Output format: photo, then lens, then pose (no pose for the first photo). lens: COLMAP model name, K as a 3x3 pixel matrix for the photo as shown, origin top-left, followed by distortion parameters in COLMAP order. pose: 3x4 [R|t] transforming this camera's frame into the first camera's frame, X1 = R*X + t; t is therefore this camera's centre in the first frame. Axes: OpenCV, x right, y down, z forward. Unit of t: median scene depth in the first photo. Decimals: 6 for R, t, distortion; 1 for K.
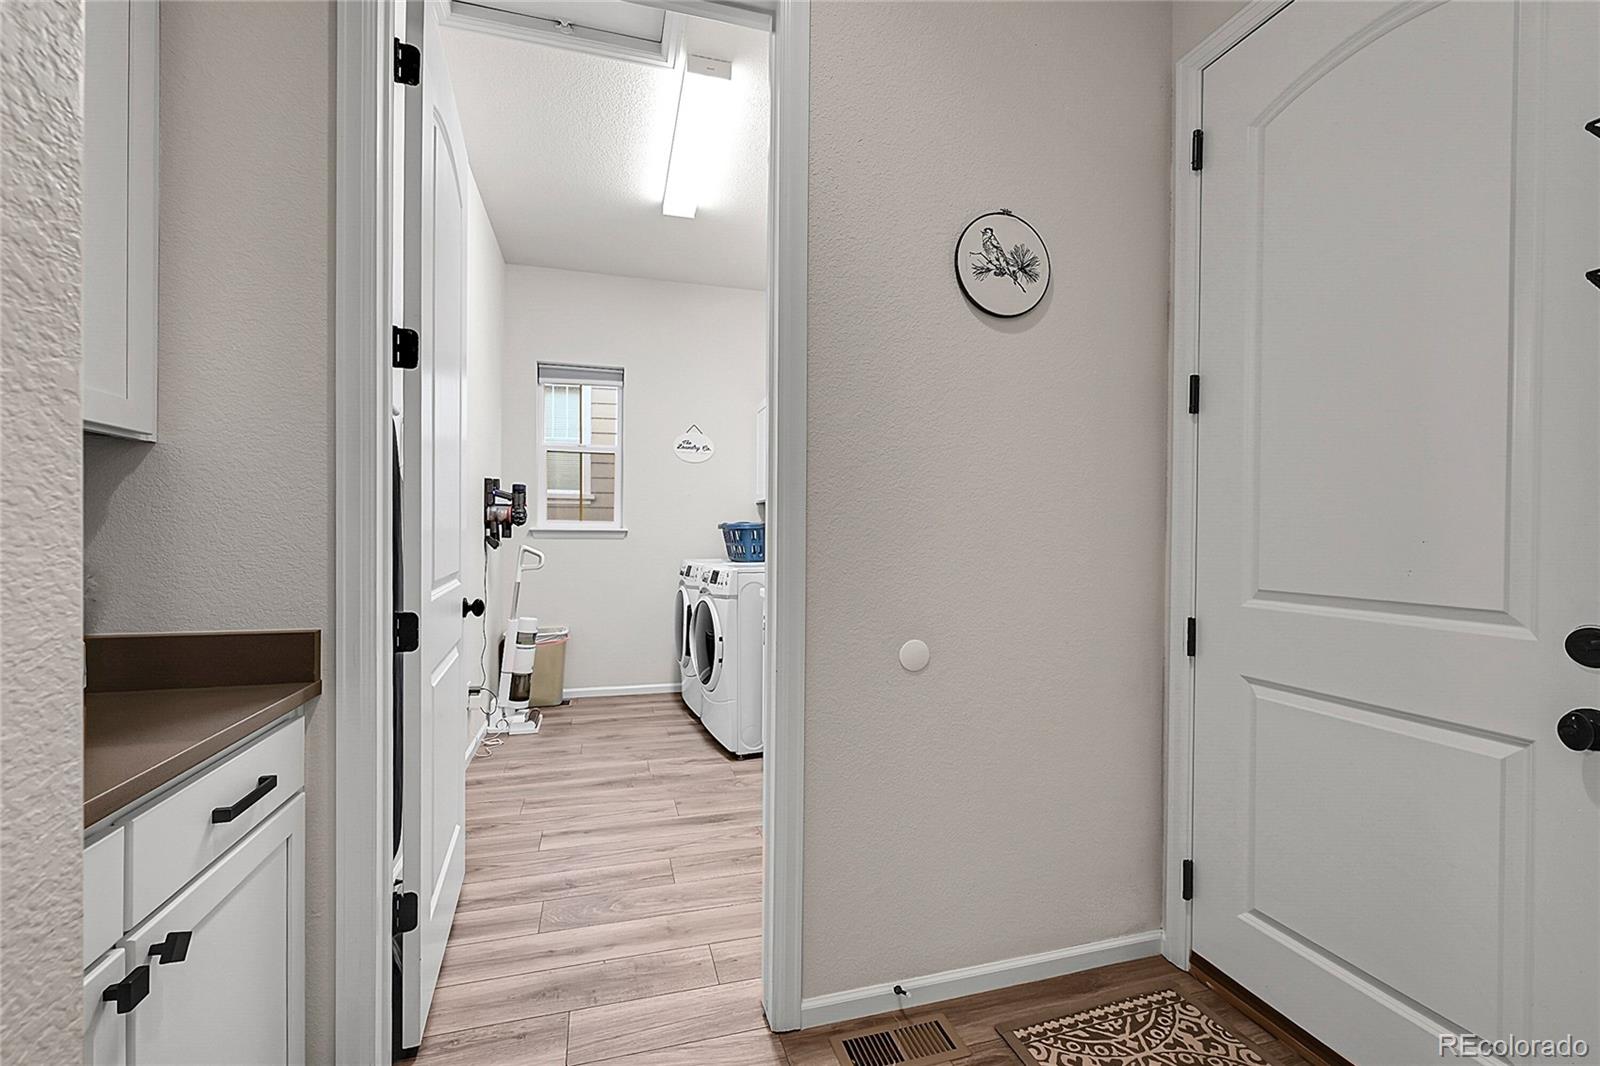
lens RADIAL K [[672.2, 0, 804.7], [0, 672.2, 533.5], [0, 0, 1]] dist [-0.000142, -0.001077]
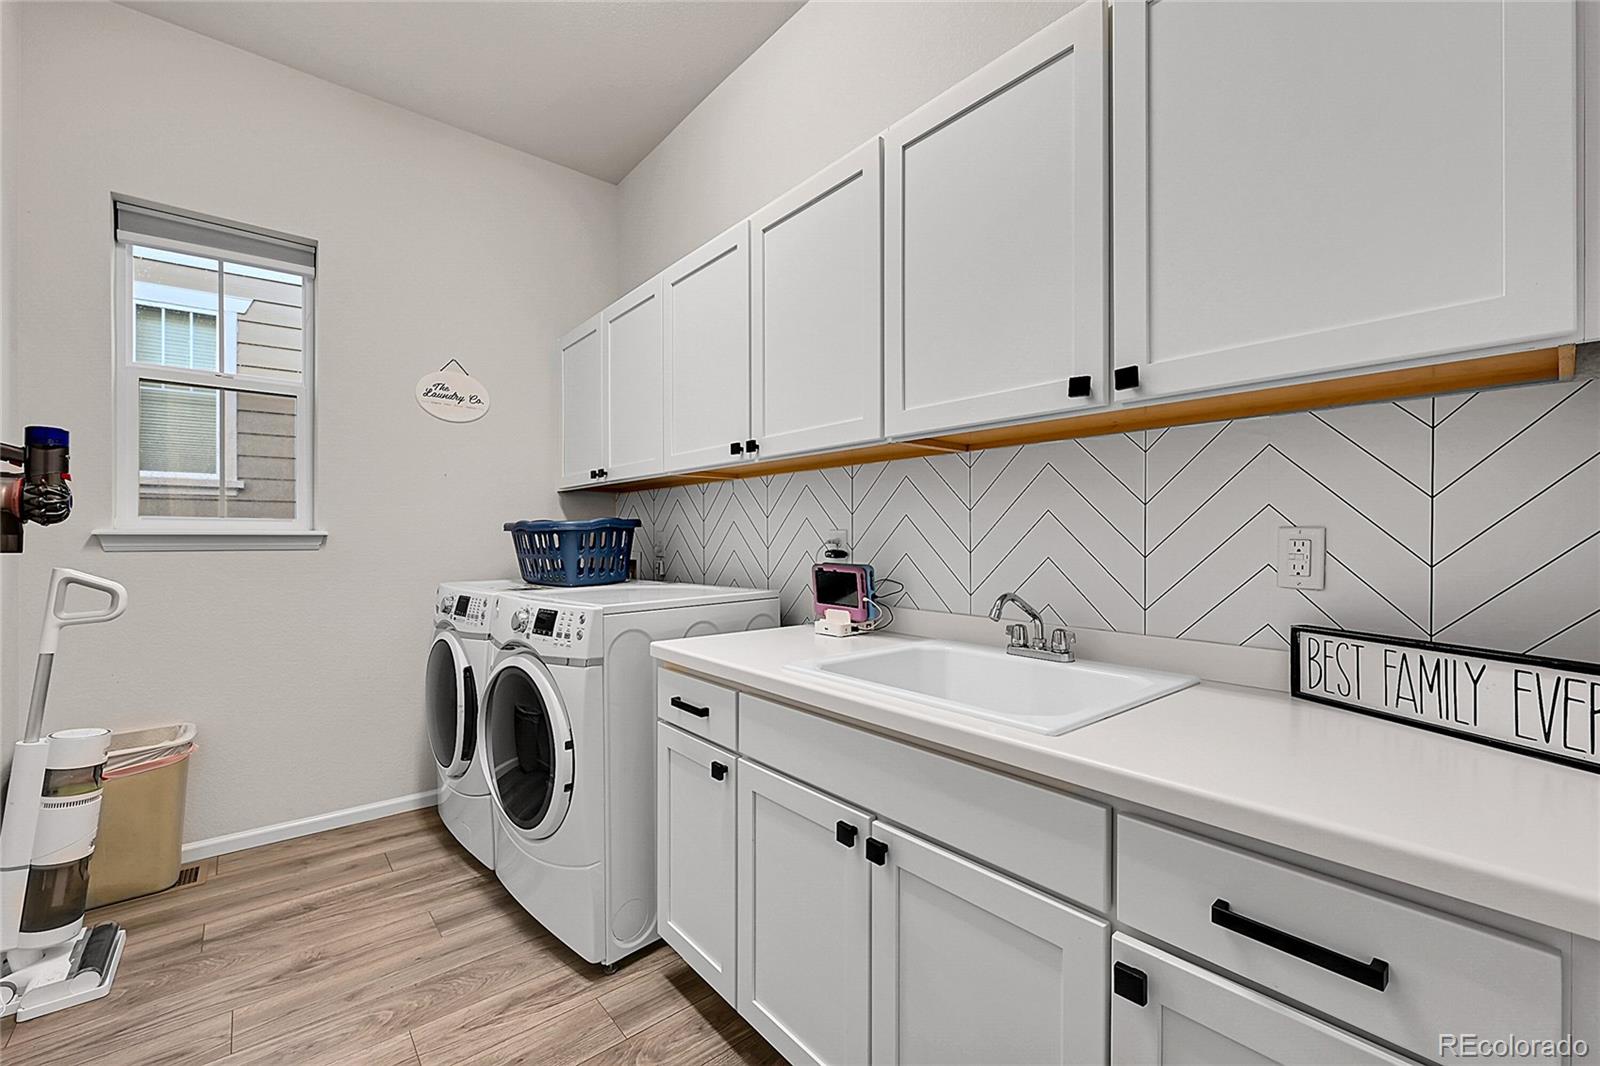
lens RADIAL K [[672.2, 0, 788.7], [0, 672.2, 534.6], [0, 0, 1]] dist [-0.000142, -0.001077]
pose [[0.926803, -0.006560, 0.375490, -0.136386], [0.007771, 0.999968, -0.001711, -0.000371], [-0.375467, 0.004503, 0.926825, 0.394811]]
